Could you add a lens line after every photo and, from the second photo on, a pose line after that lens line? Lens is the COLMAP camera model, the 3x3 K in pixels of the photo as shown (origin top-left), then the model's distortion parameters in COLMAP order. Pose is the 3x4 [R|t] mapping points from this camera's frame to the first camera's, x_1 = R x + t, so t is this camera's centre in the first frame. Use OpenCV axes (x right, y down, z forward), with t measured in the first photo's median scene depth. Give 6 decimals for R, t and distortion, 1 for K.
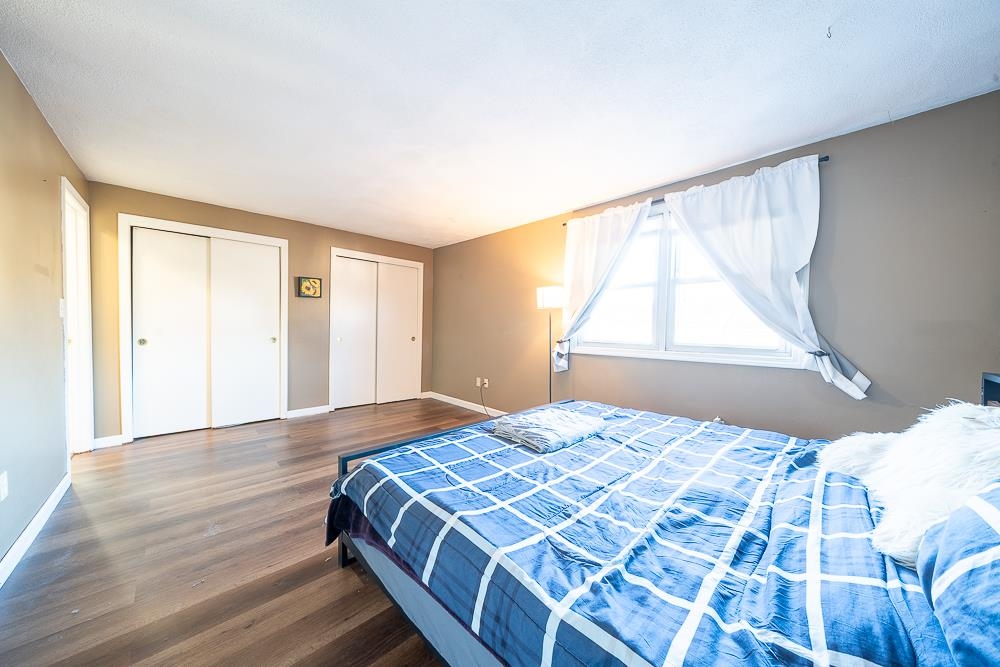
lens RADIAL K [[338.5, 0, 497.1], [0, 338.5, 334.9], [0, 0, 1]] dist [0.001221, 0.000020]
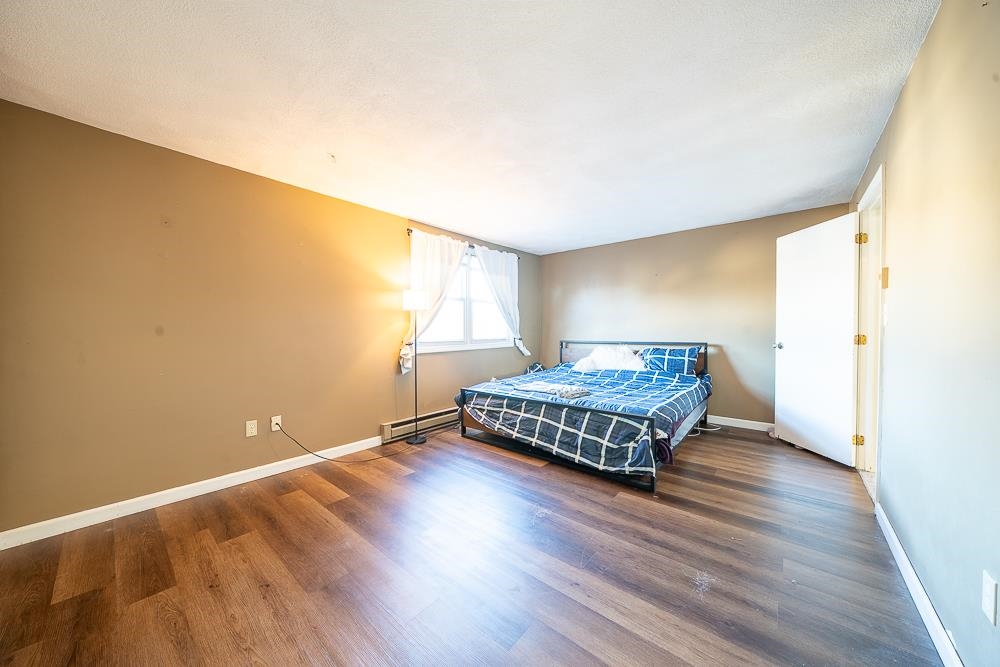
lens RADIAL K [[338.5, 0, 497.1], [0, 338.5, 334.9], [0, 0, 1]] dist [0.001221, 0.000020]
pose [[-0.100119, -0.027965, 0.994582, -1.070668], [0.025923, 0.999192, 0.030704, -0.039079], [-0.994638, 0.028856, -0.099314, 1.051370]]
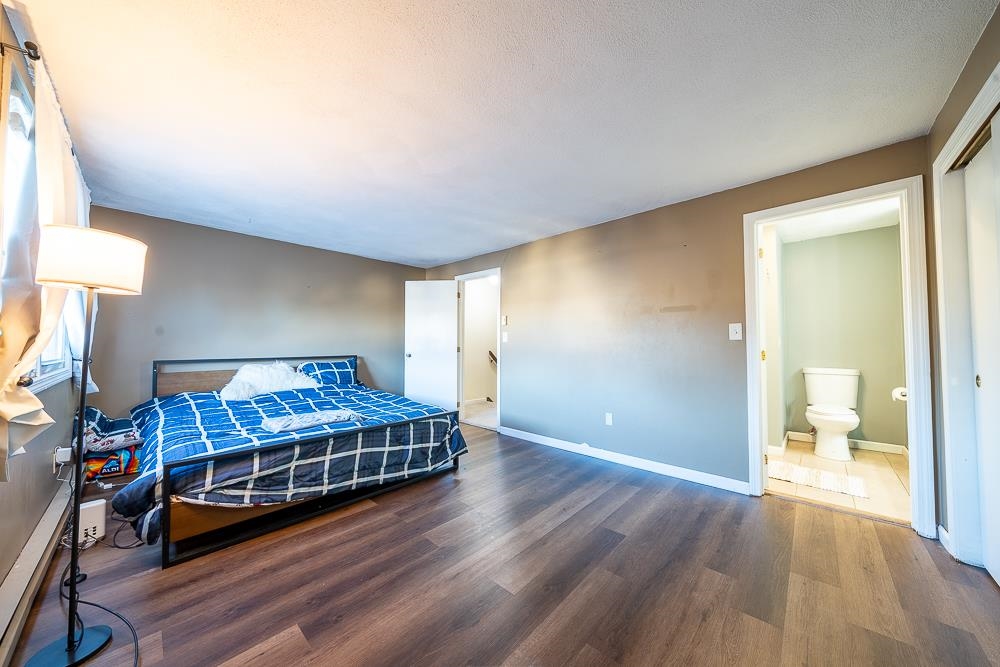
lens RADIAL K [[338.5, 0, 497.1], [0, 338.5, 334.9], [0, 0, 1]] dist [0.001221, 0.000020]
pose [[-0.998665, -0.016828, -0.048830, -0.353758], [-0.016584, 0.999848, -0.005406, -0.040500], [0.048914, -0.004589, -0.998792, 1.695531]]
